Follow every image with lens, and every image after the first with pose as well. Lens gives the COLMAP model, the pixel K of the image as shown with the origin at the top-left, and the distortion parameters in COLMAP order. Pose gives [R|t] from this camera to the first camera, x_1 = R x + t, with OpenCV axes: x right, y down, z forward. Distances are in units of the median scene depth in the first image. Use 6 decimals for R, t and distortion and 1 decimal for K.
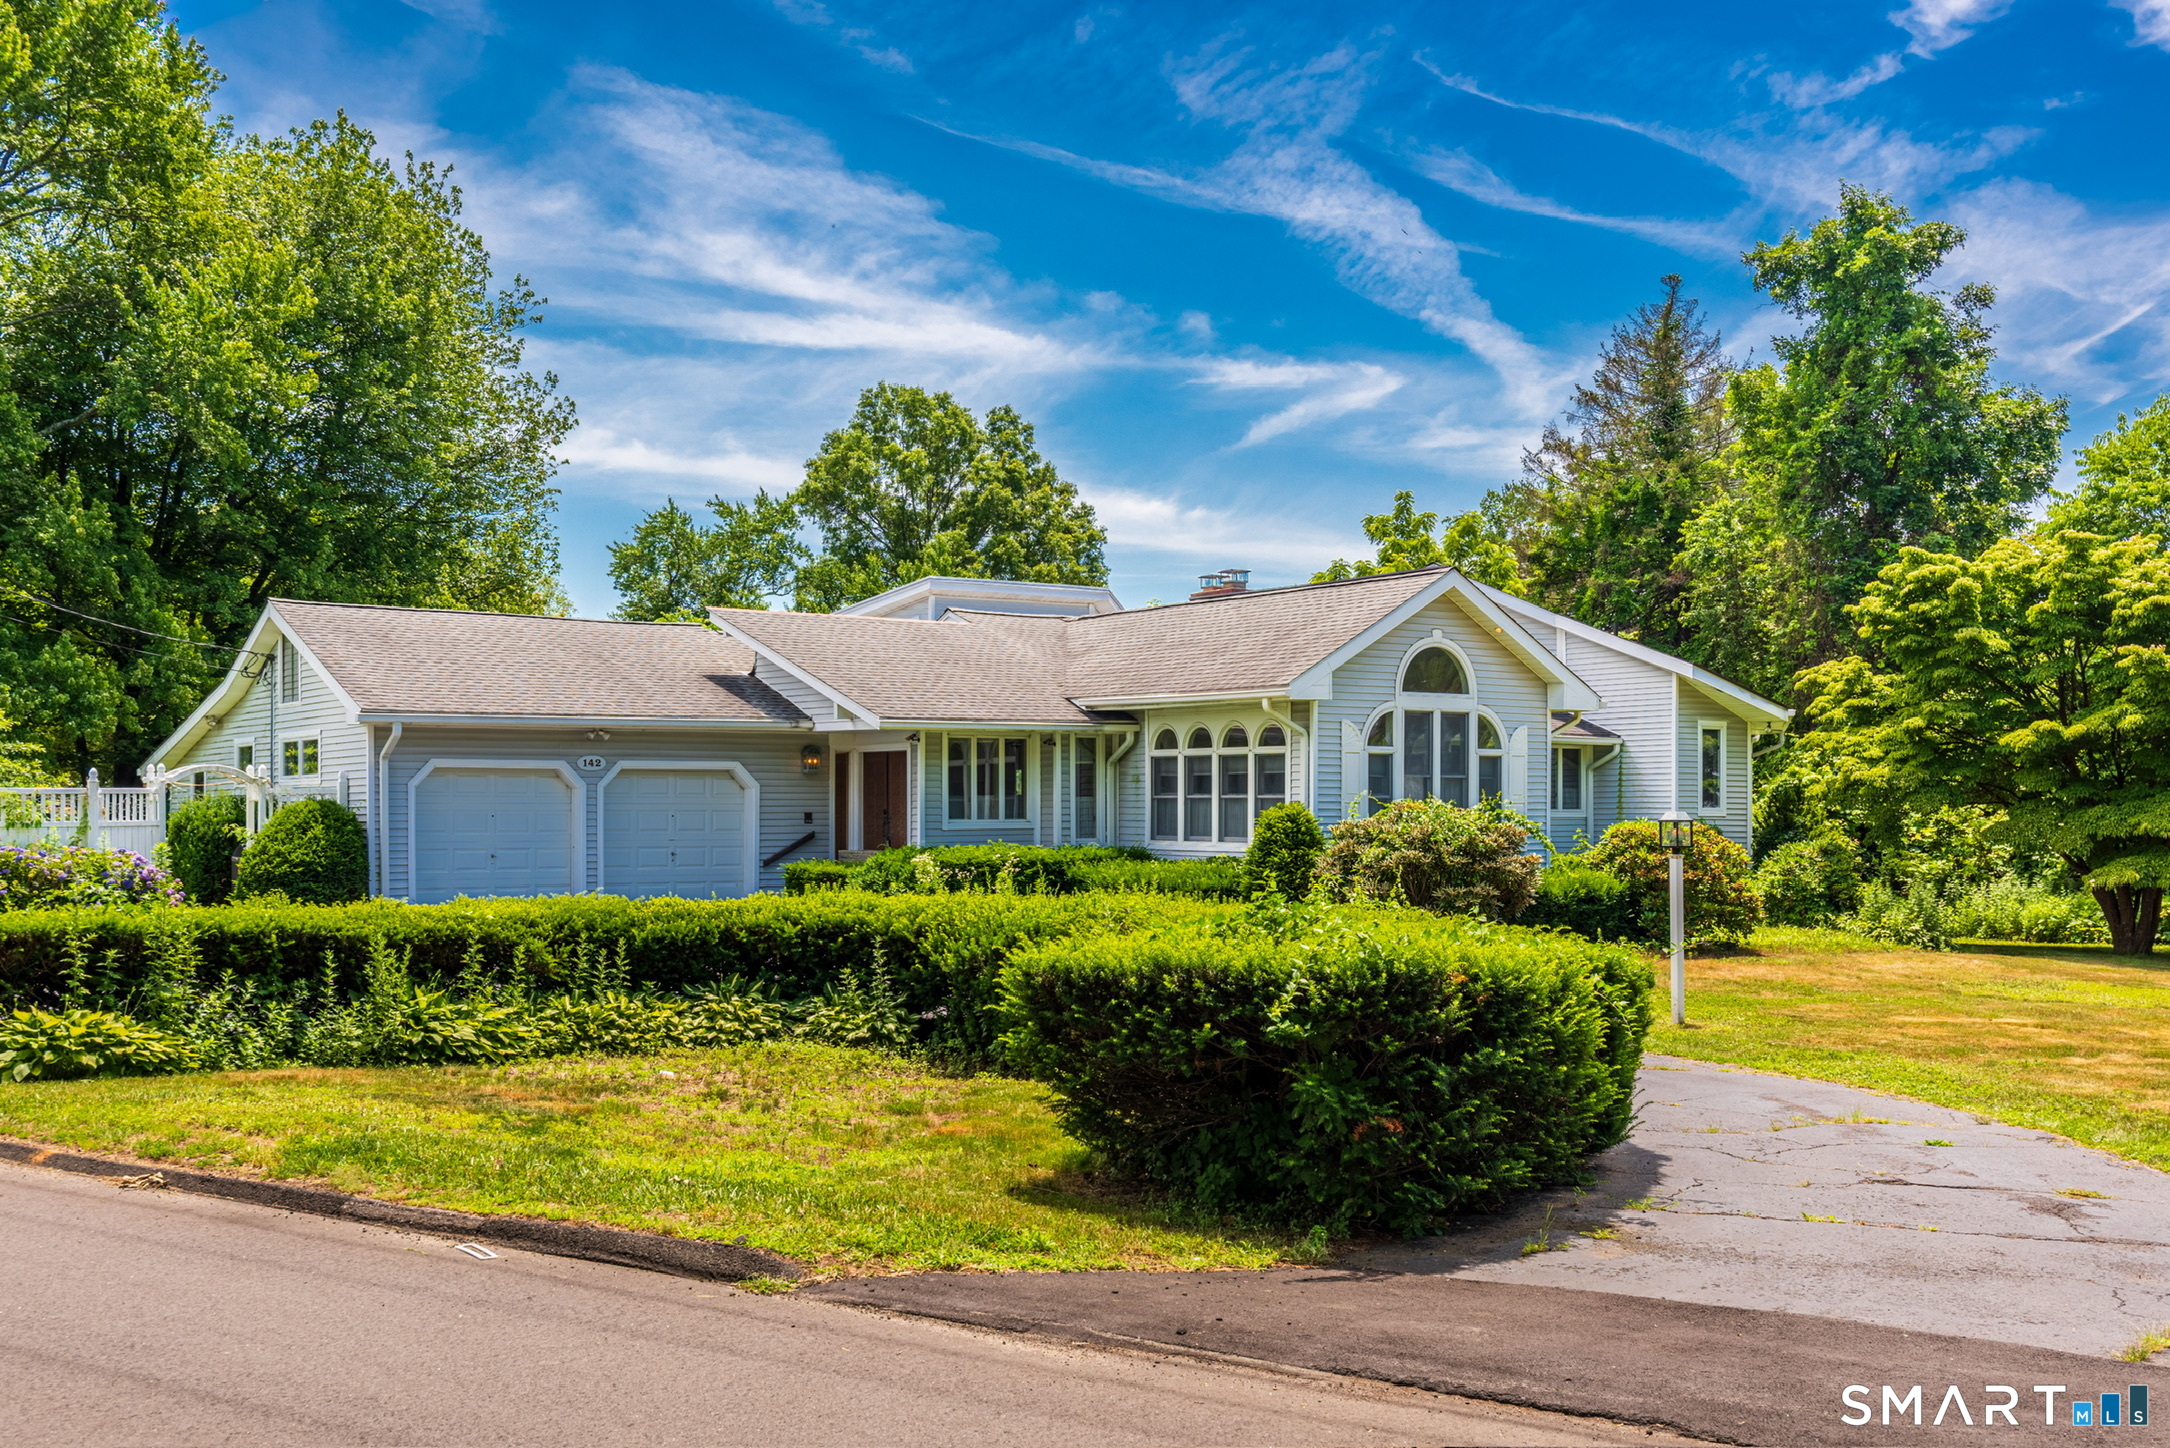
lens RADIAL K [[2199.5, 0, 1083.9], [0, 2199.5, 773.7], [0, 0, 1]] dist [0.005082, 0.005036]
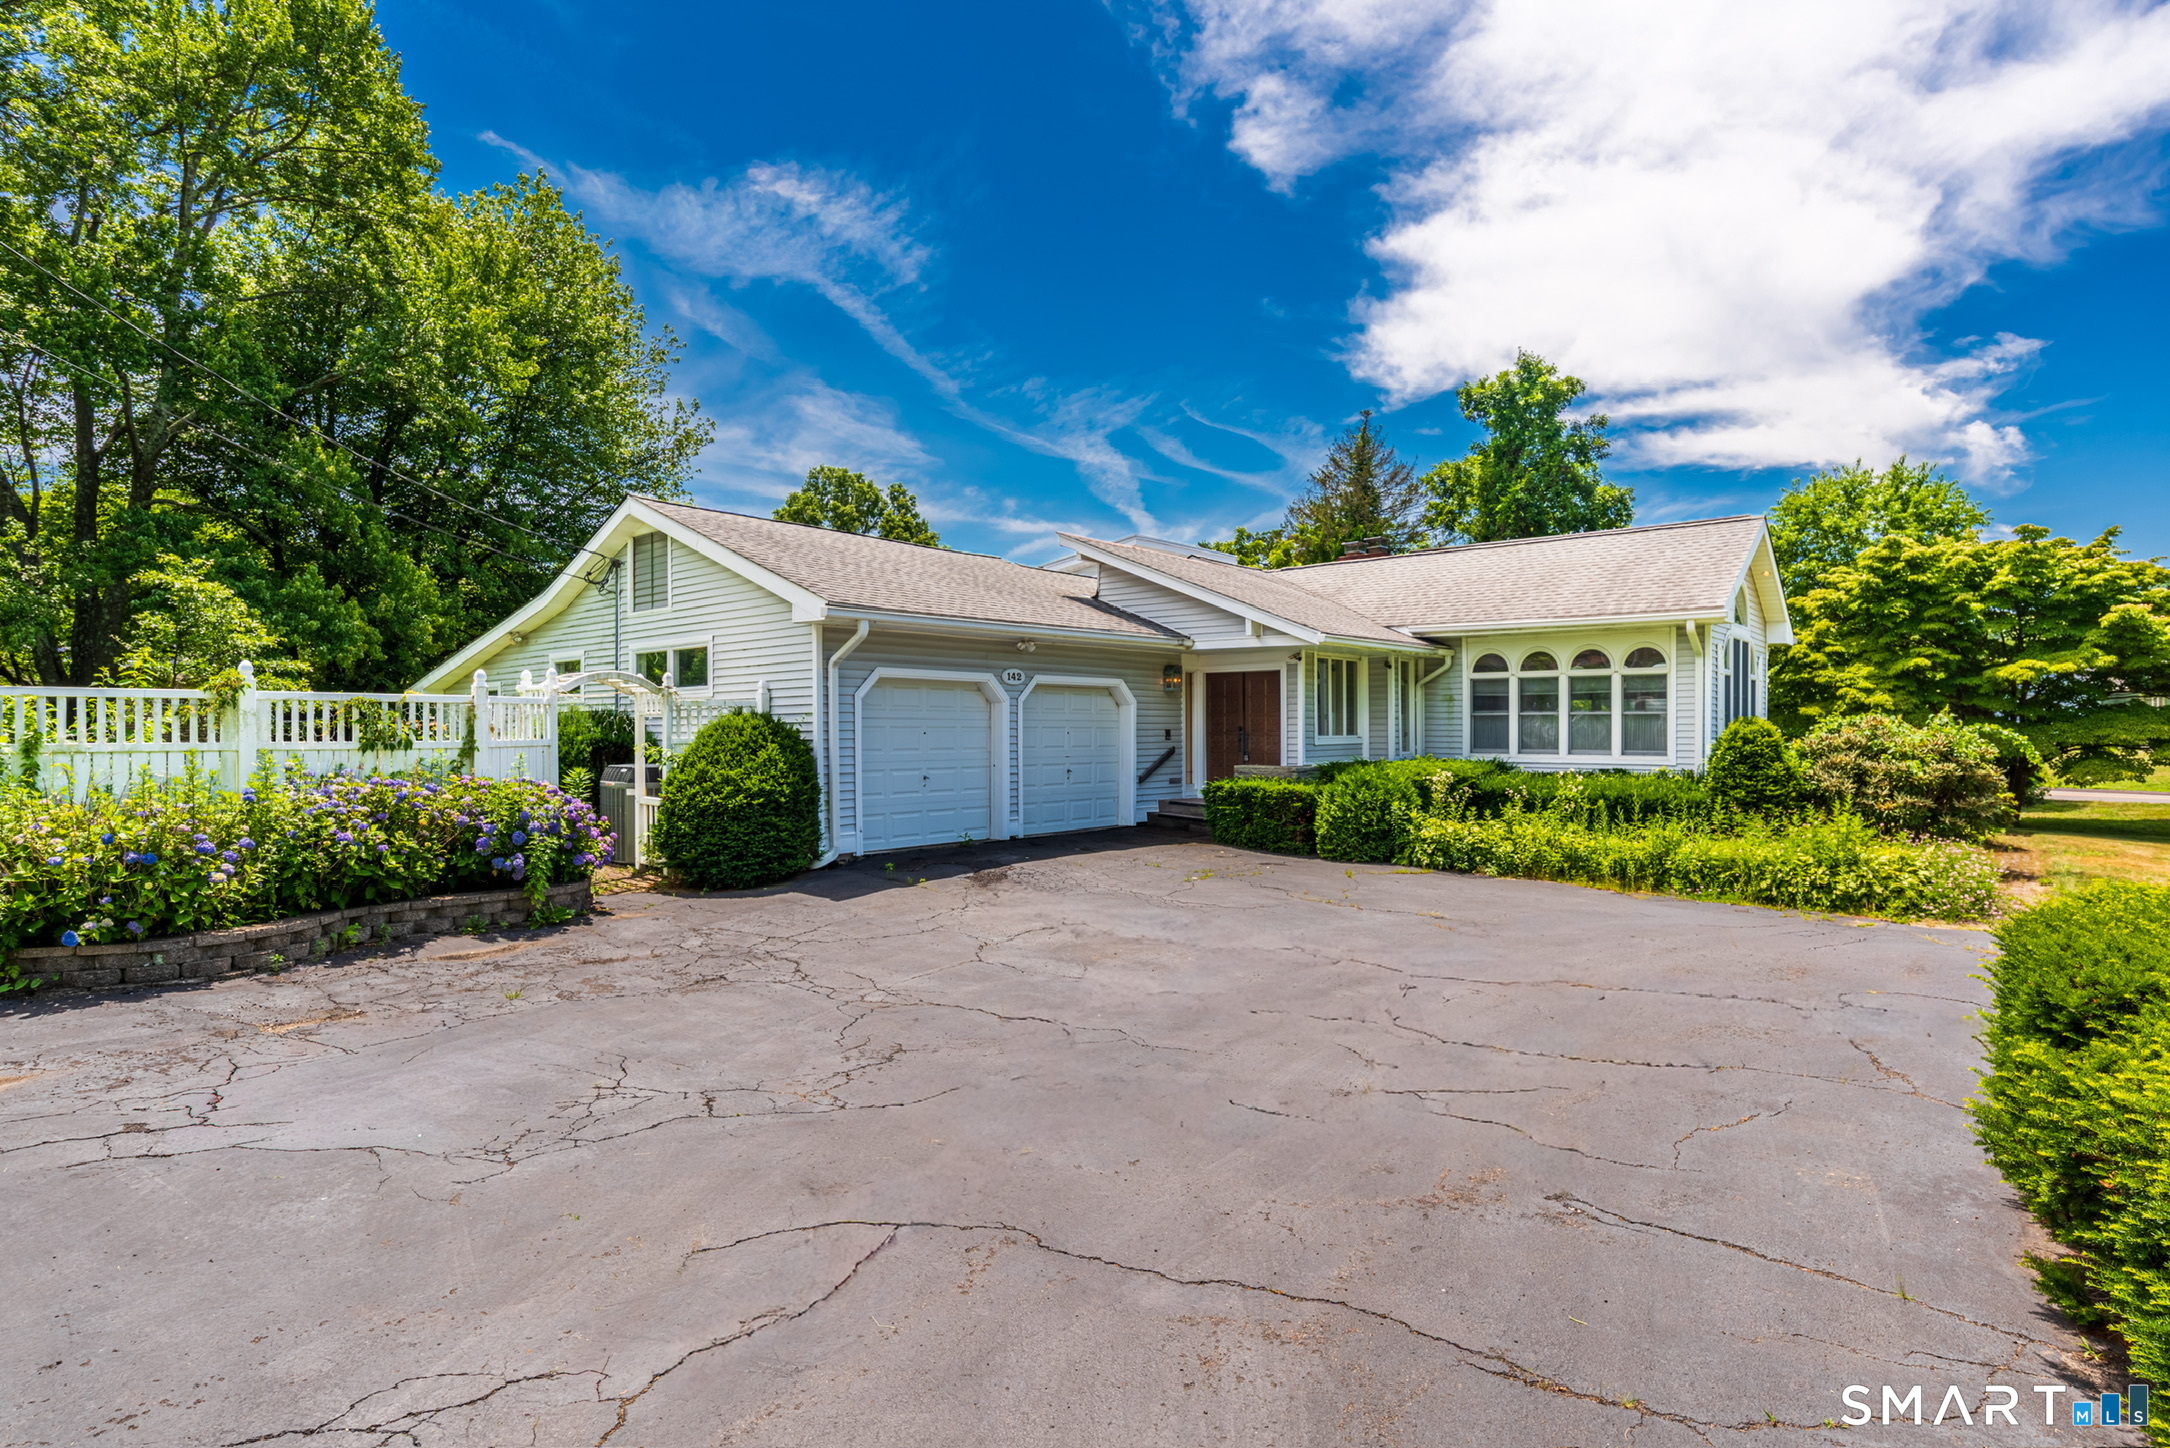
lens RADIAL K [[1091.4, 0, 1085.0], [0, 1091.4, 724.0], [0, 0, 1]] dist [-0.033676, 0.000011]
pose [[0.967500, -0.000338, 0.252872, -0.301113], [-0.001753, 0.999966, 0.008044, 0.011217], [-0.252866, -0.008226, 0.967466, 0.520665]]
